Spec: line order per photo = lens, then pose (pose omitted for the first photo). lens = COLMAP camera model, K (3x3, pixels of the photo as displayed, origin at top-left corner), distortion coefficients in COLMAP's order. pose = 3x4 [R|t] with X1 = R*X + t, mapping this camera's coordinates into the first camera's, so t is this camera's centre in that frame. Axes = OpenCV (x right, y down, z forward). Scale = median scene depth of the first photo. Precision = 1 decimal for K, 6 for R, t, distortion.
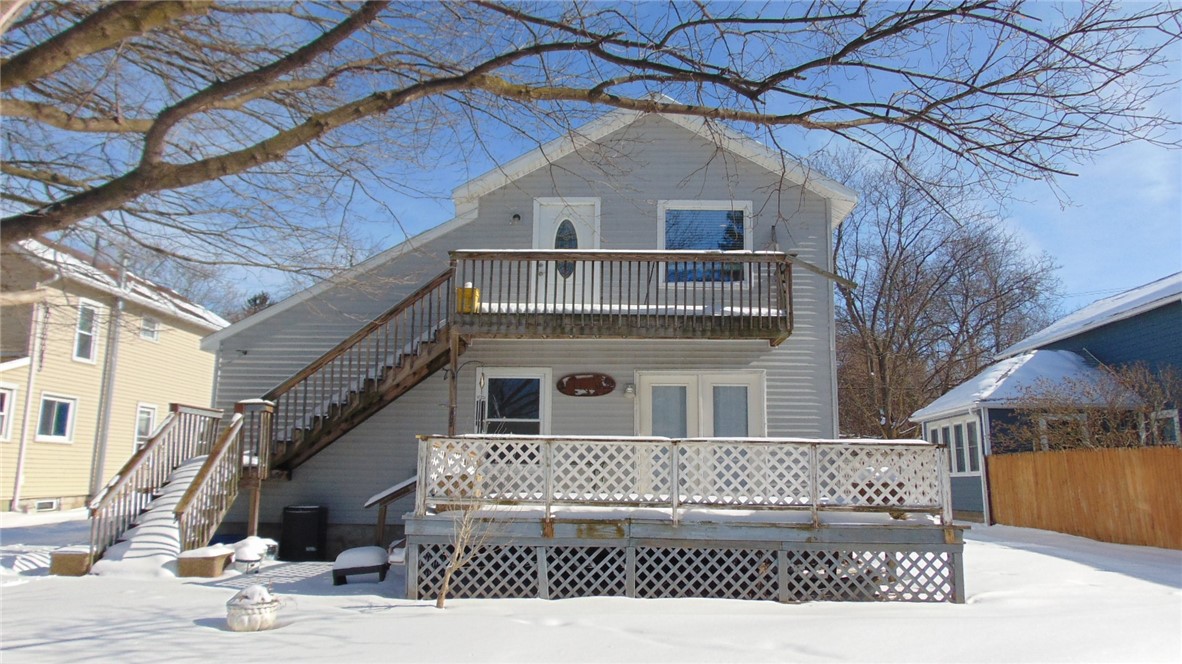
lens RADIAL K [[868.4, 0, 592.3], [0, 868.4, 331.4], [0, 0, 1]] dist [-0.031285, 0.010718]
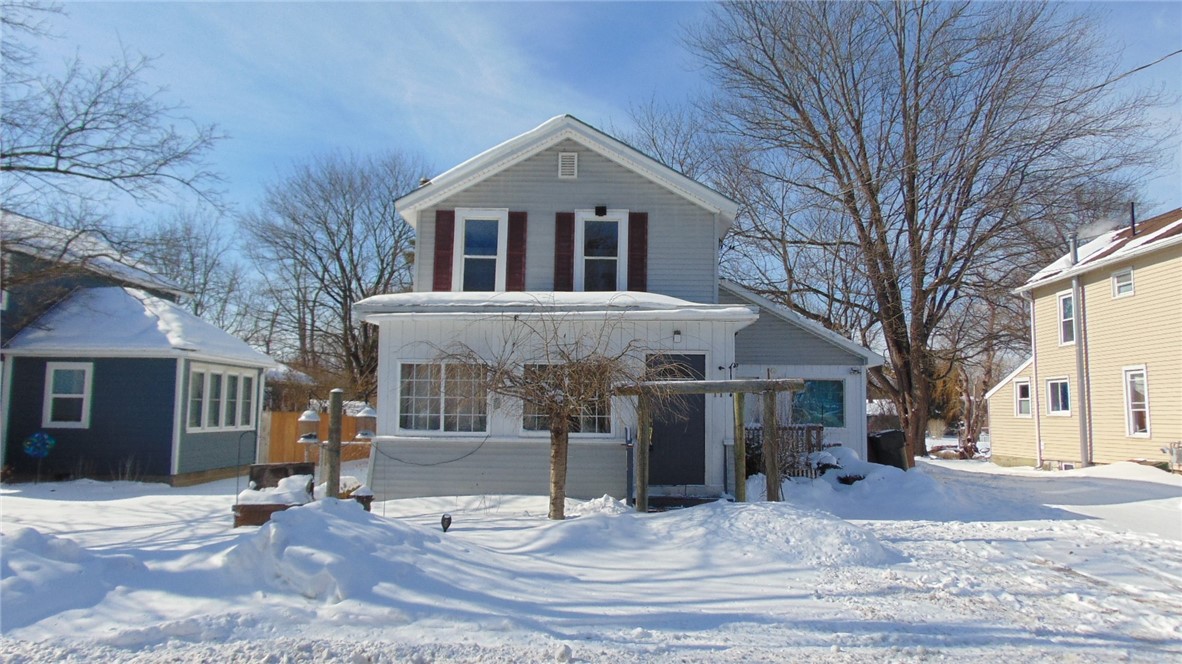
lens RADIAL K [[868.4, 0, 592.3], [0, 868.4, 328.4], [0, 0, 1]] dist [-0.031285, 0.010718]
pose [[-0.999815, -0.016200, 0.010371, 0.024957], [-0.018399, 0.962669, -0.270055, 0.333069], [-0.005609, -0.270196, -0.962789, 2.090662]]
